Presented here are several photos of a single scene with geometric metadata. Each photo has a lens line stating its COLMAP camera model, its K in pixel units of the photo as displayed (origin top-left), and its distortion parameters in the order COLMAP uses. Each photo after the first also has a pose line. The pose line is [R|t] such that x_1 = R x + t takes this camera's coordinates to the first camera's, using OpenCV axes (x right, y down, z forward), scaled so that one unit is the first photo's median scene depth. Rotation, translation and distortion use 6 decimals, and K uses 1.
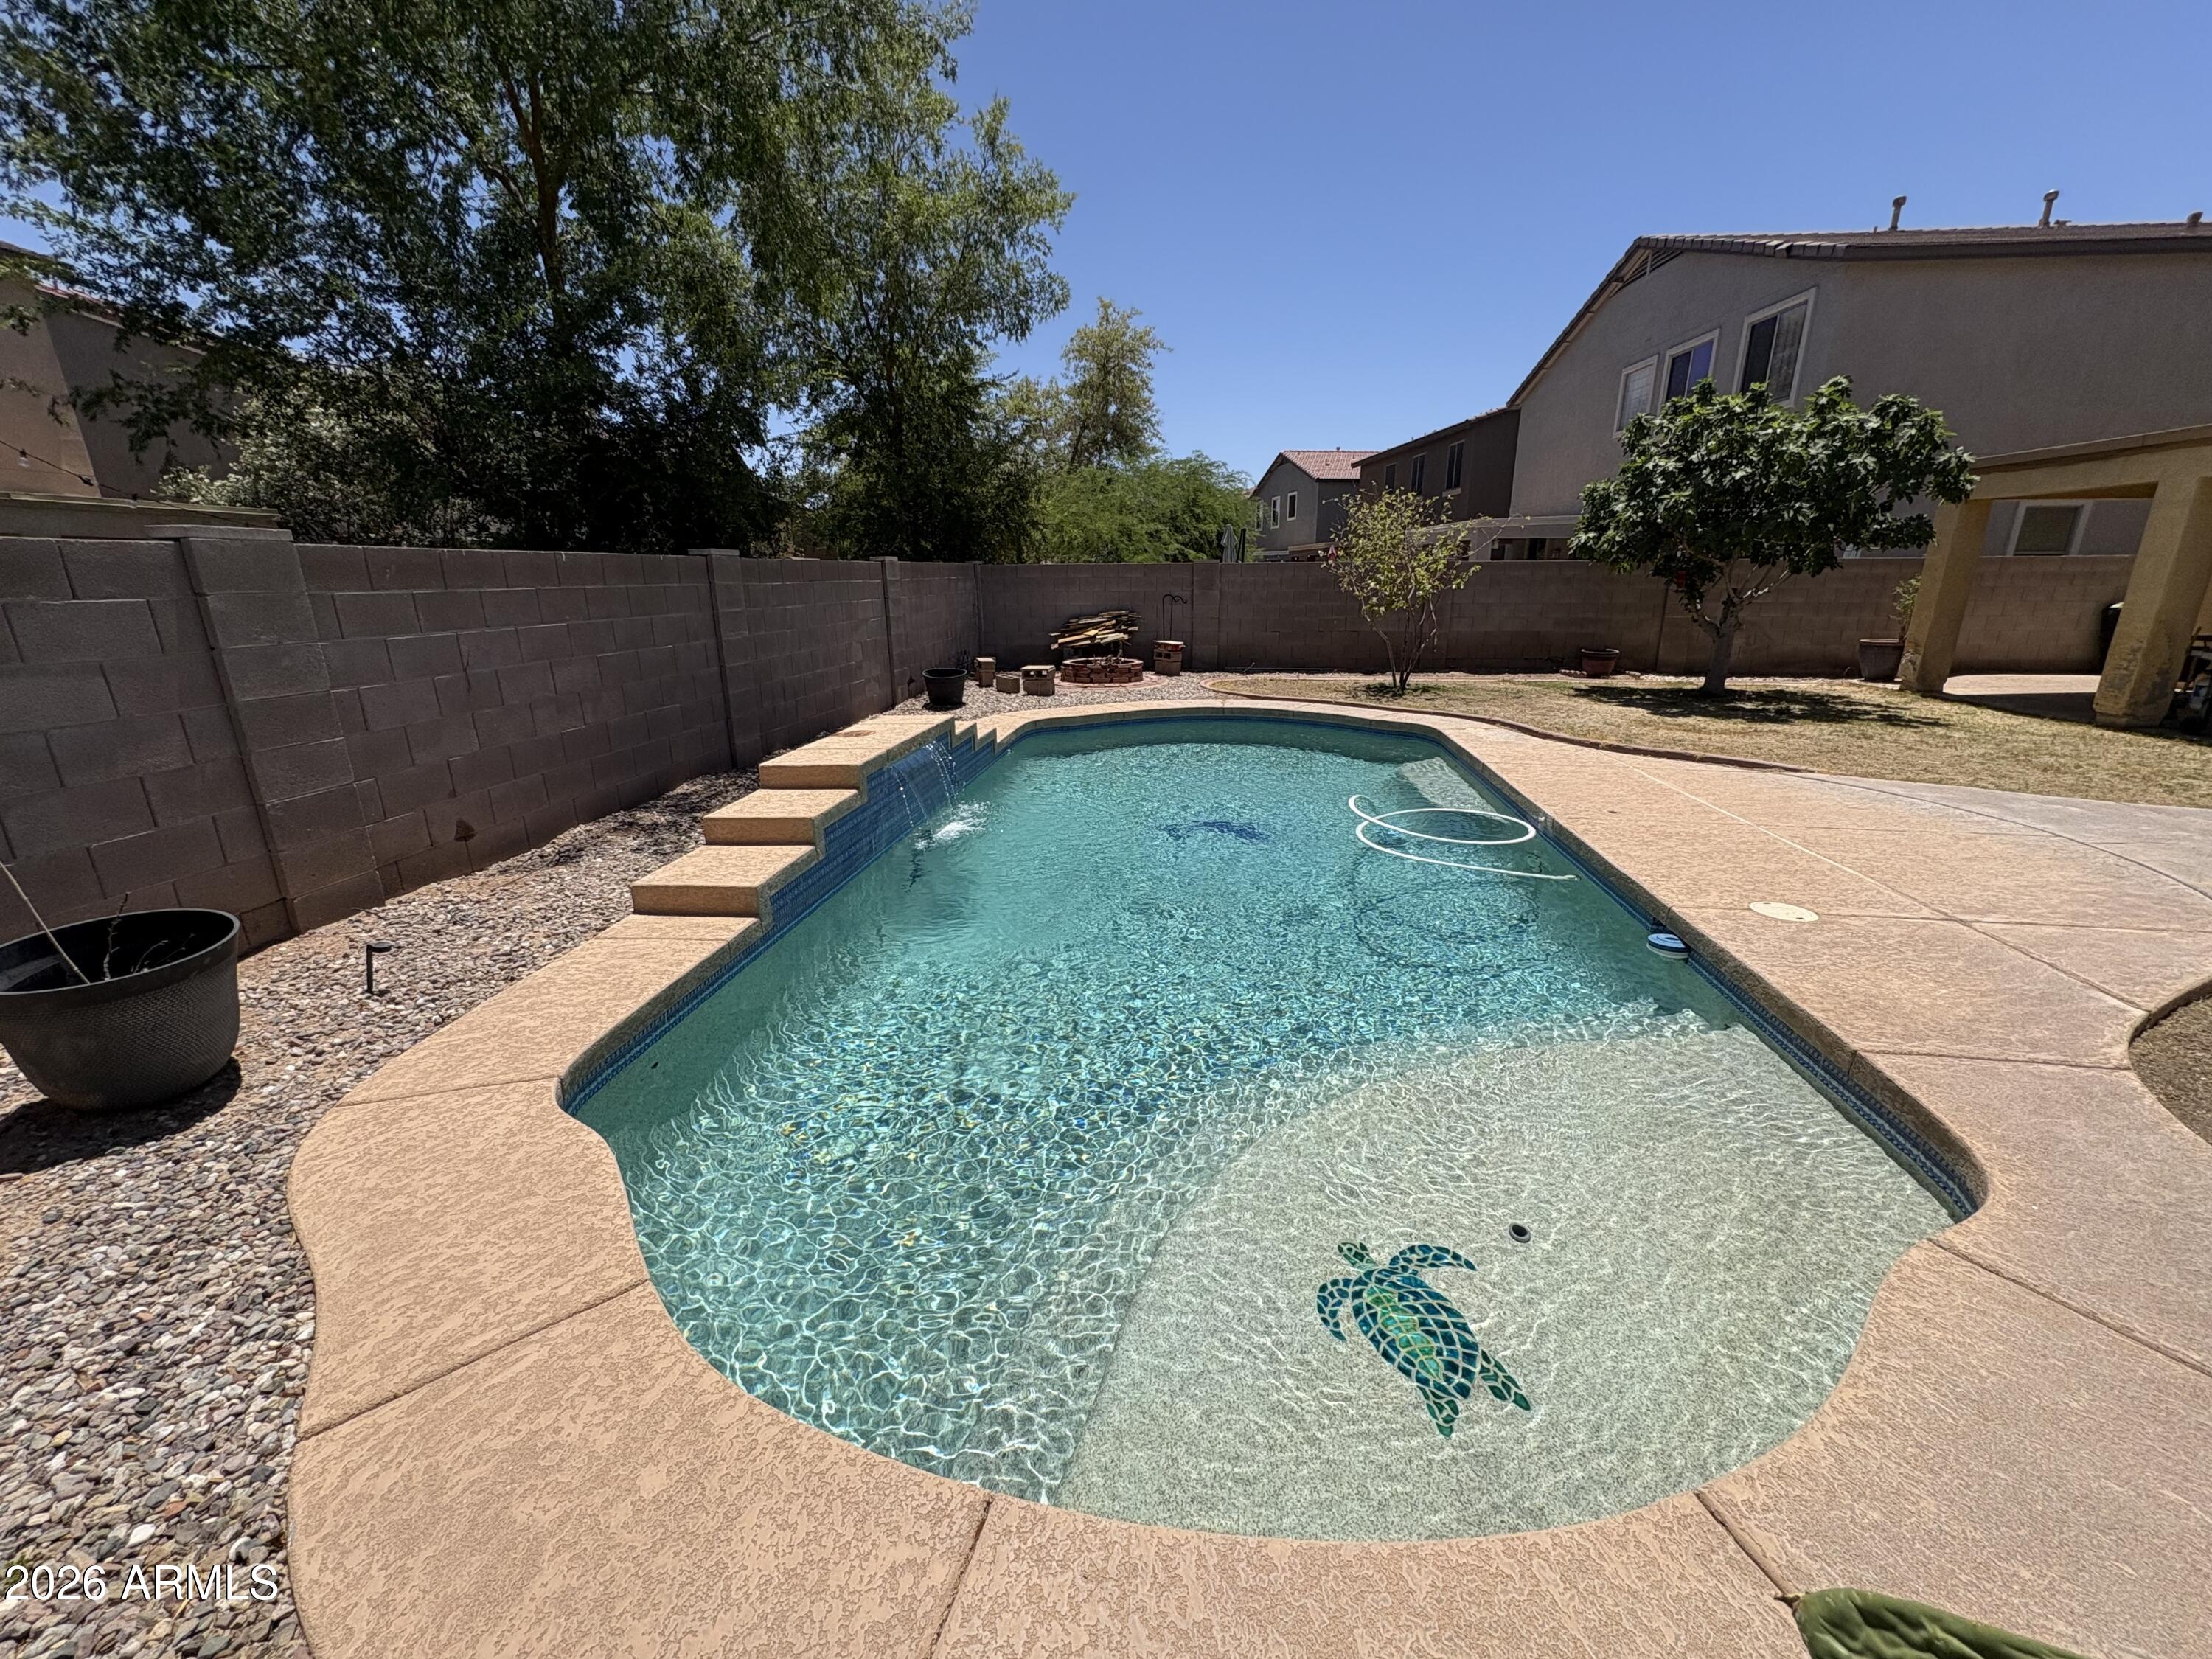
lens RADIAL K [[881.6, 0, 1102.6], [0, 881.6, 832.4], [0, 0, 1]] dist [0.001444, -0.000019]
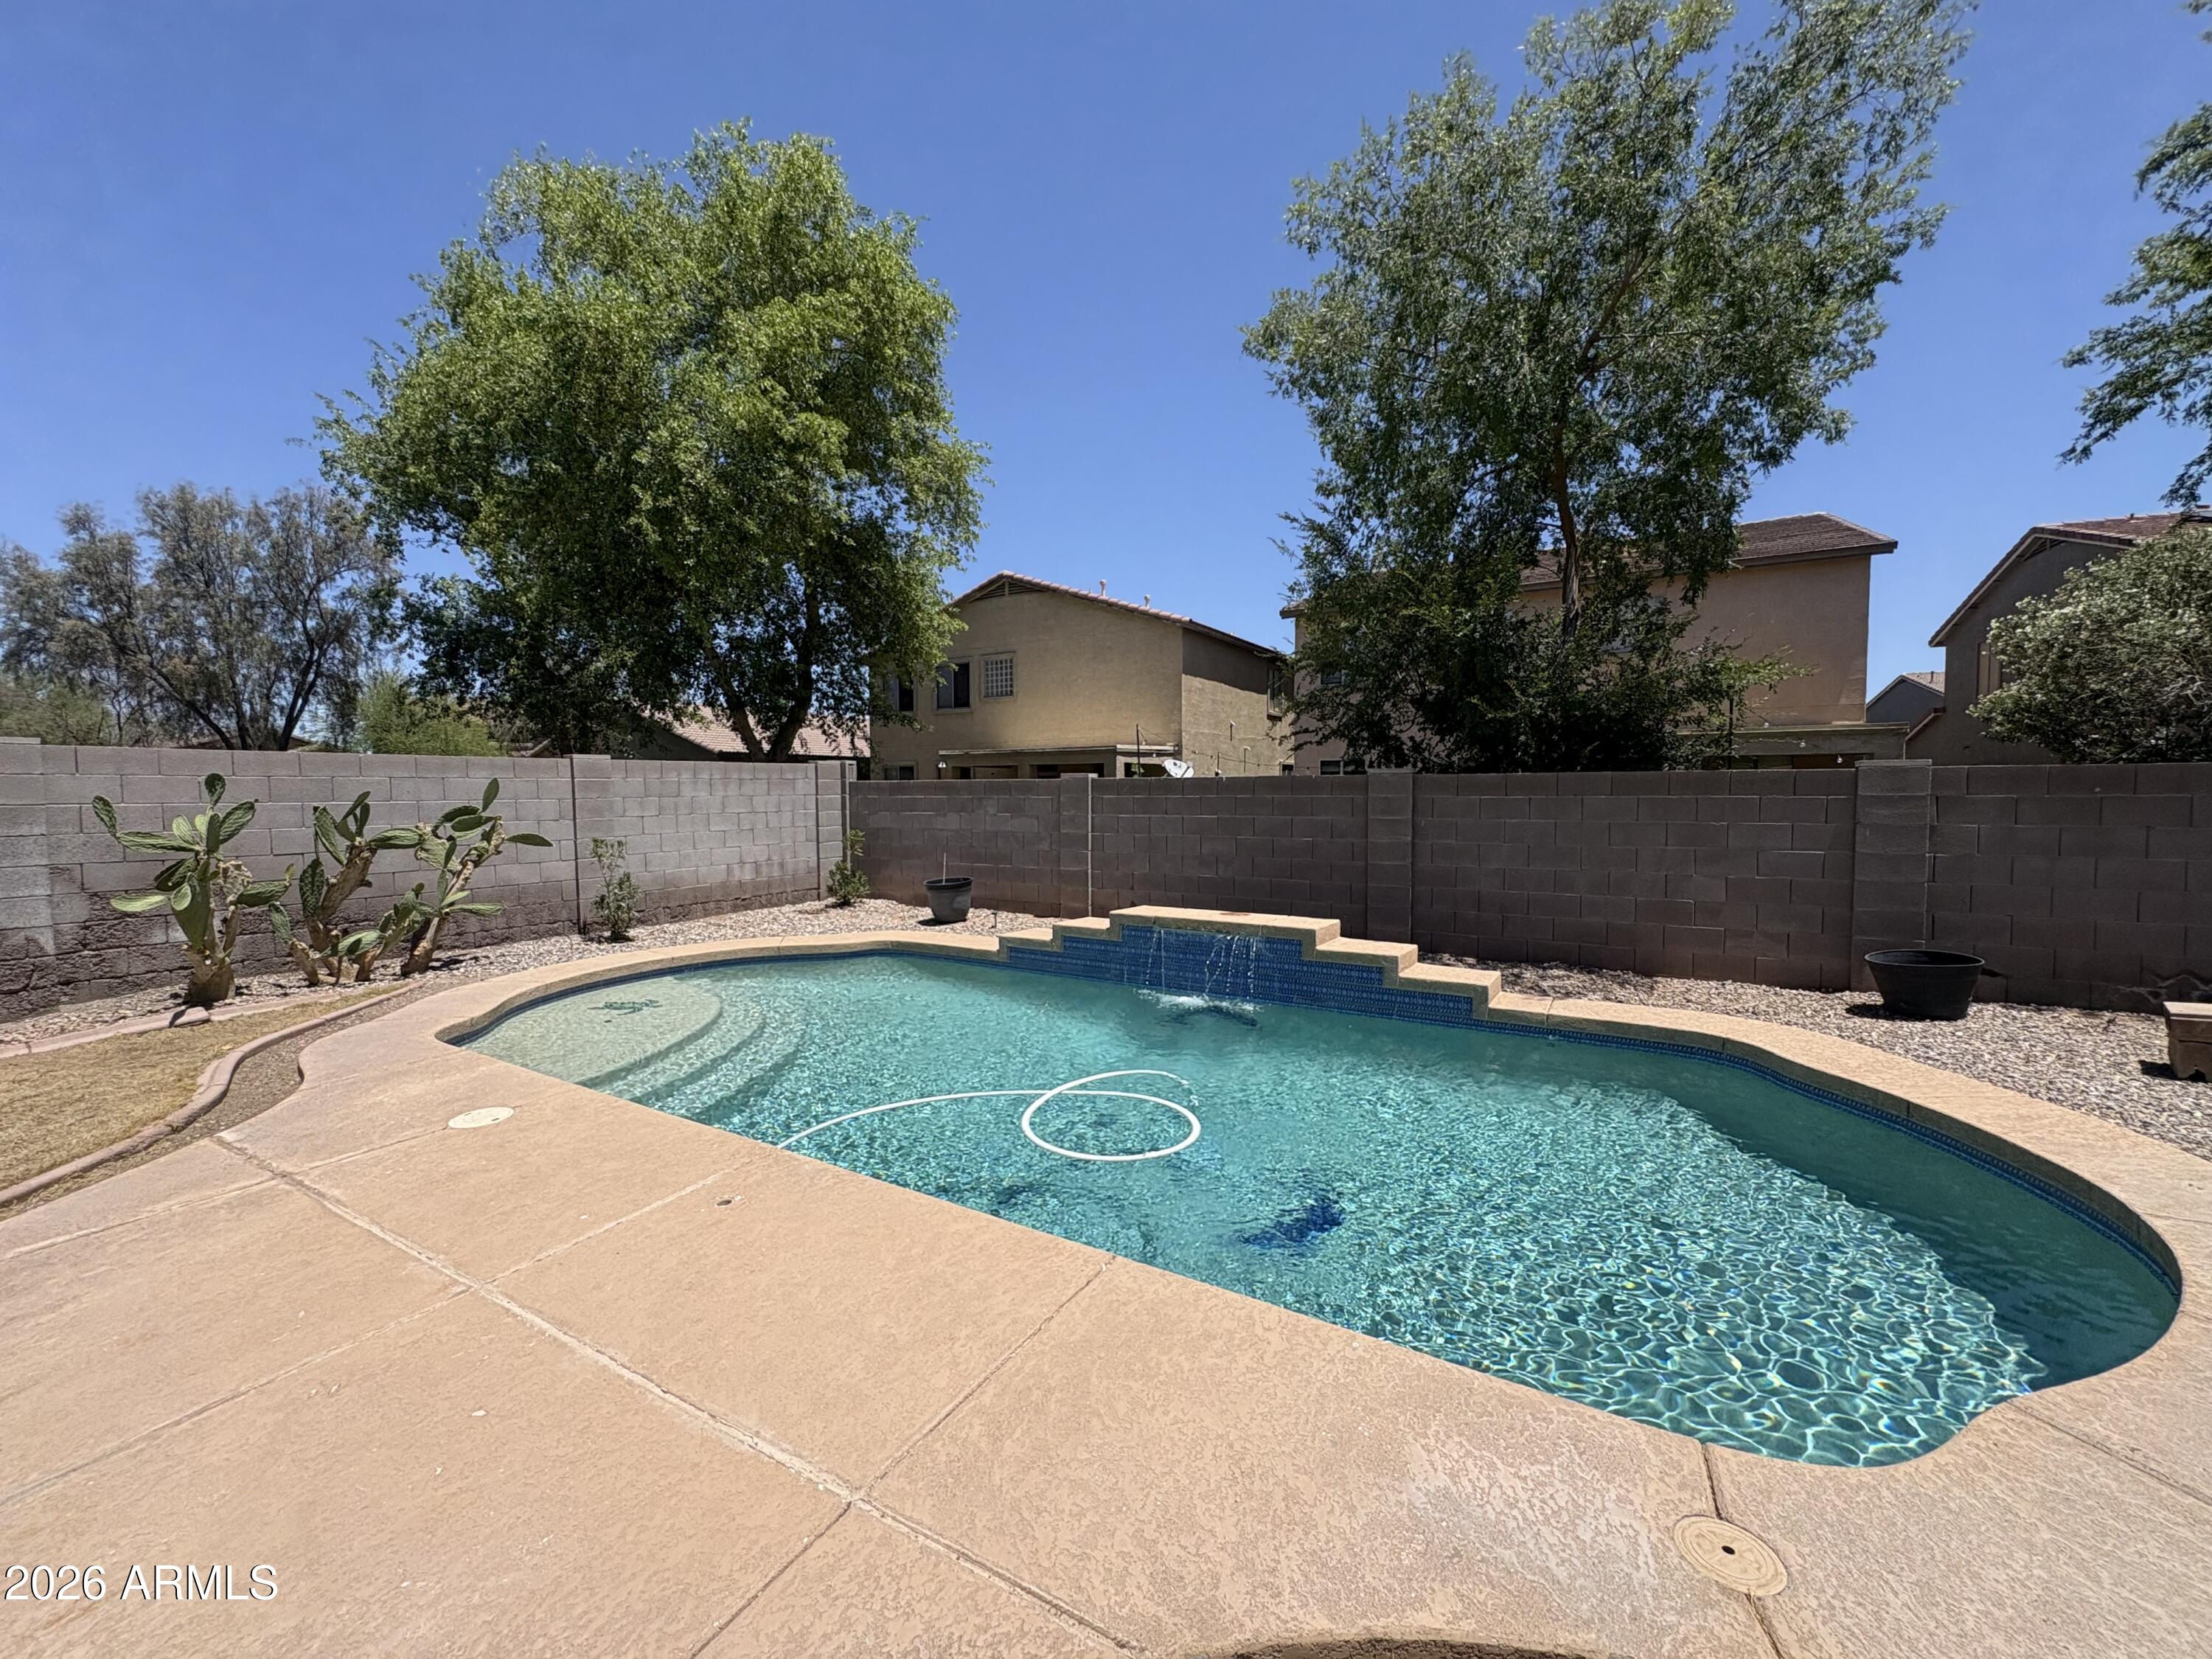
lens RADIAL K [[881.6, 0, 1102.6], [0, 881.6, 832.4], [0, 0, 1]] dist [0.001444, -0.000019]
pose [[-0.397763, 0.056660, -0.915737, 1.686225], [-0.253915, 0.952310, 0.169215, -0.706809], [0.881653, 0.299826, -0.364407, 2.294741]]
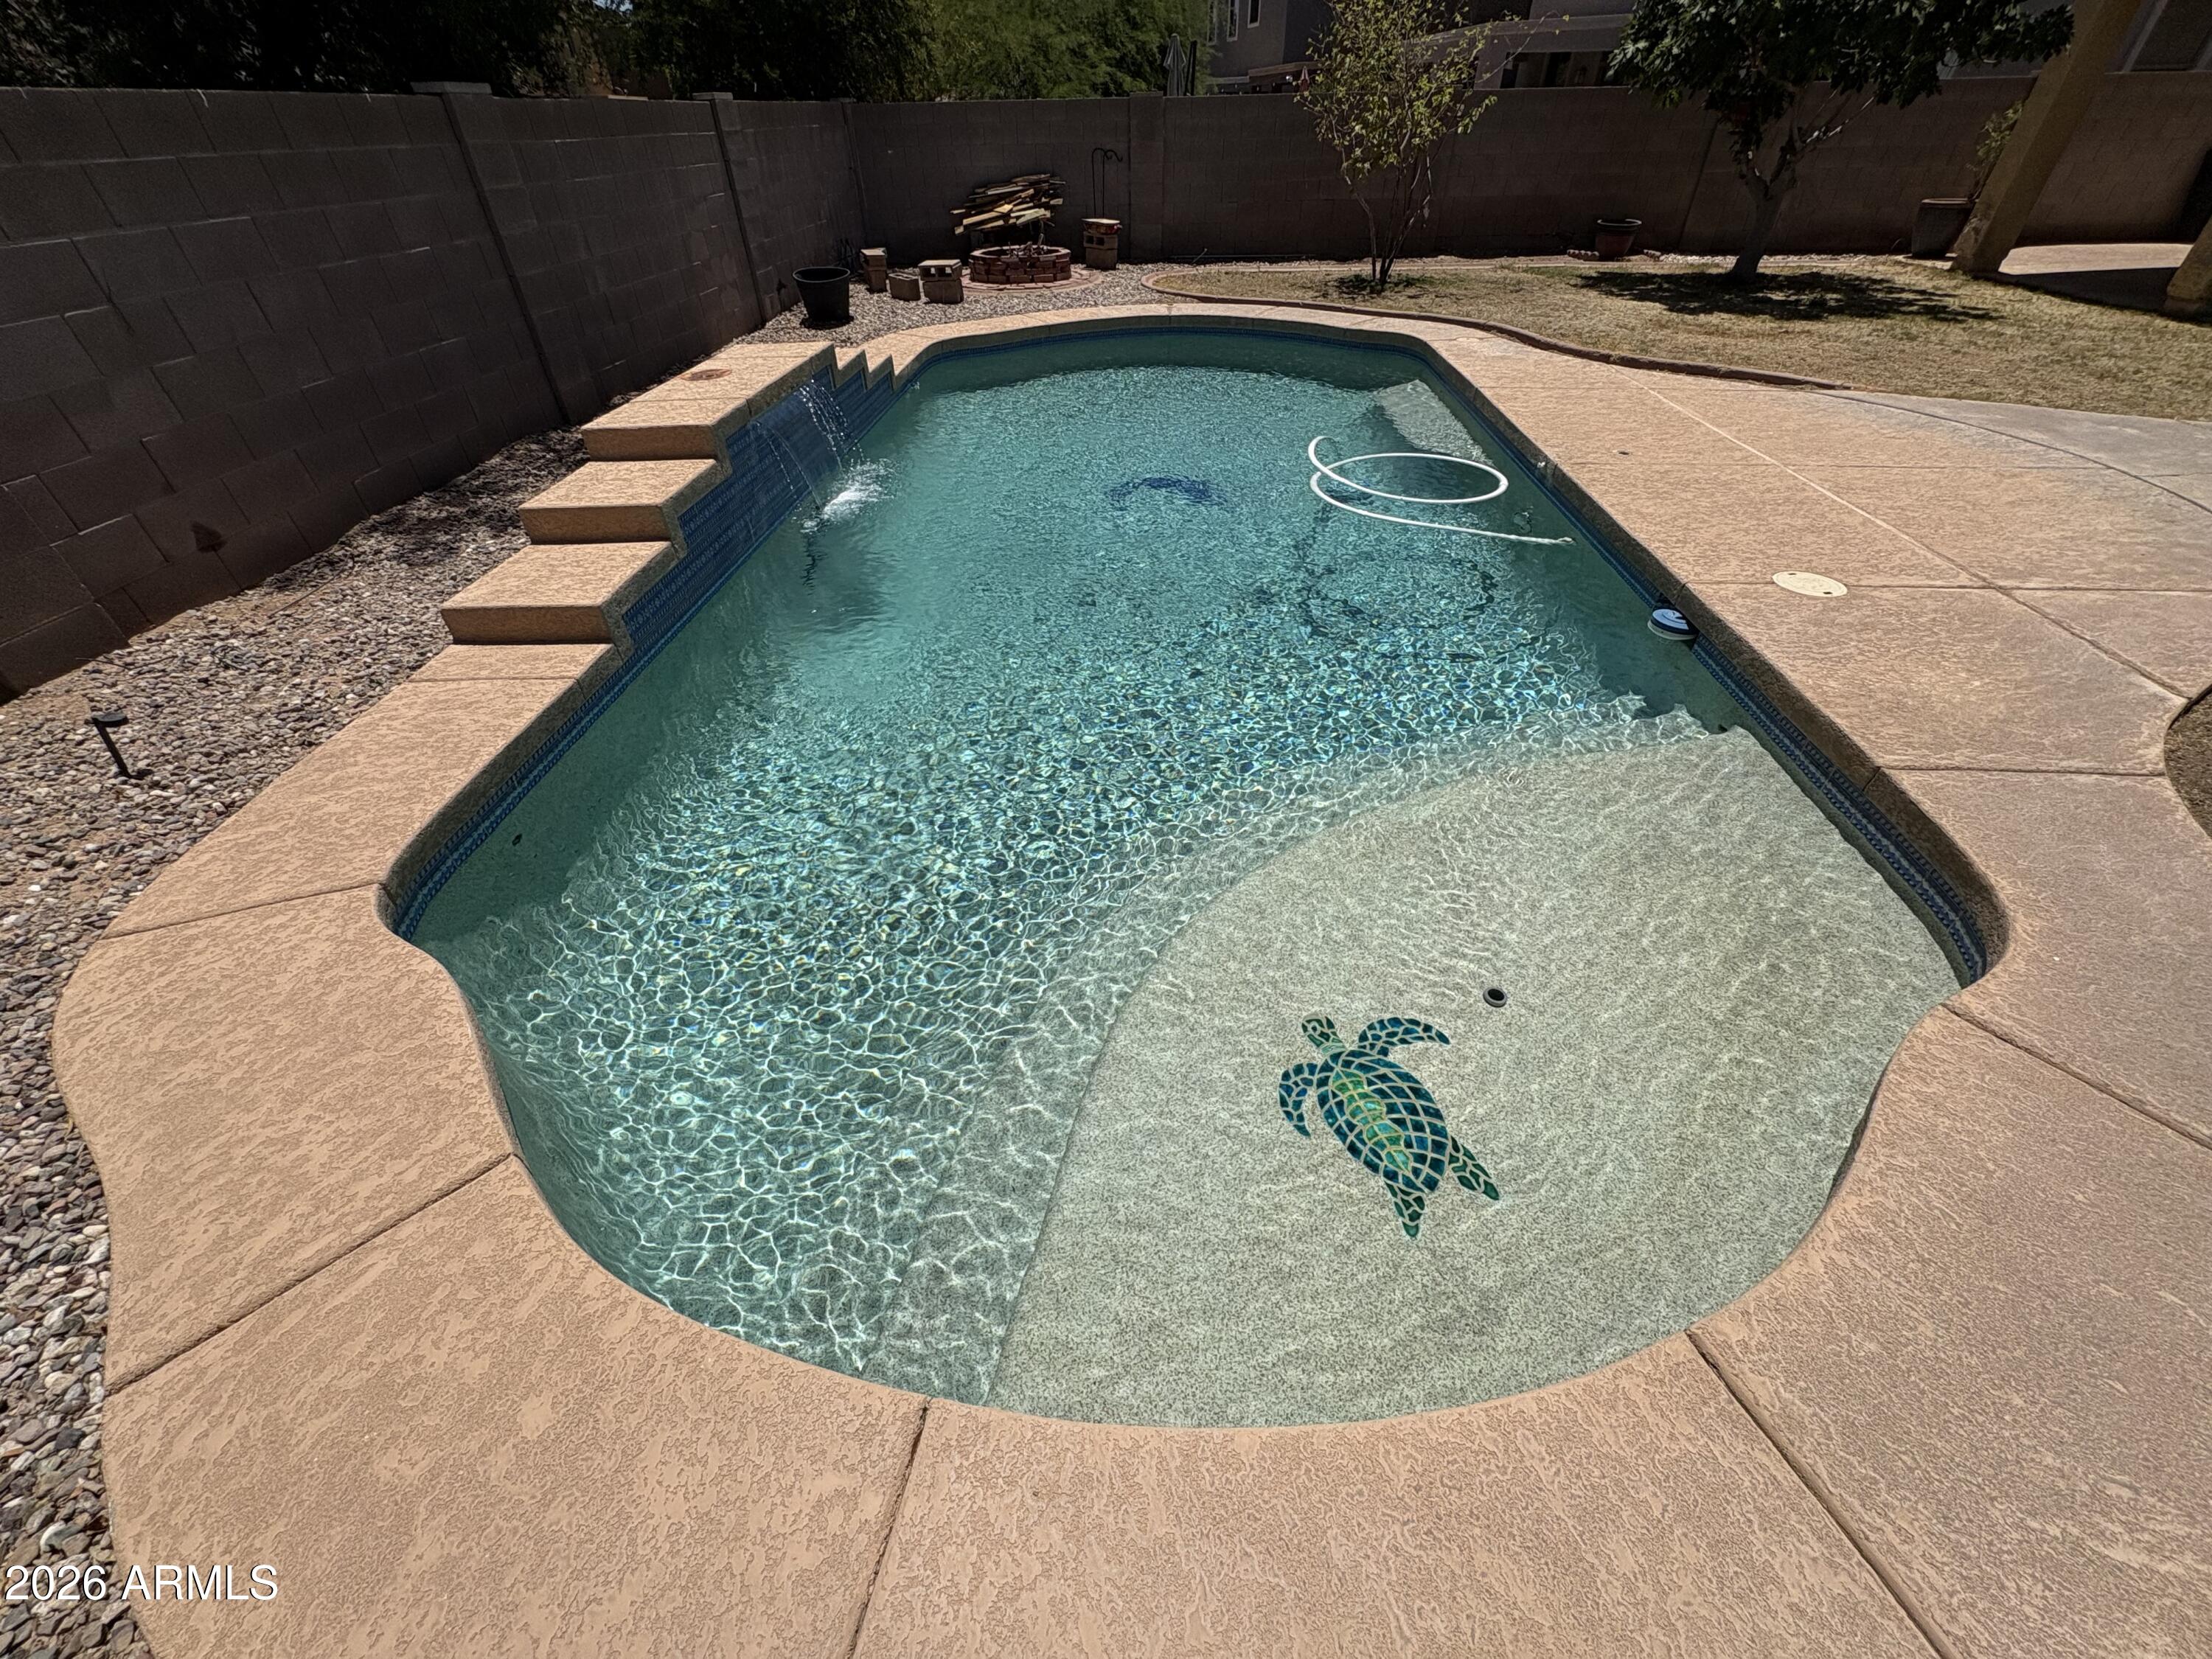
lens RADIAL K [[881.6, 0, 1102.6], [0, 881.6, 832.4], [0, 0, 1]] dist [0.001444, -0.000019]
pose [[0.997152, -0.056026, 0.050490, 0.017296], [0.032120, 0.921174, 0.387823, -0.054459], [-0.068238, -0.385097, 0.920350, 0.175770]]
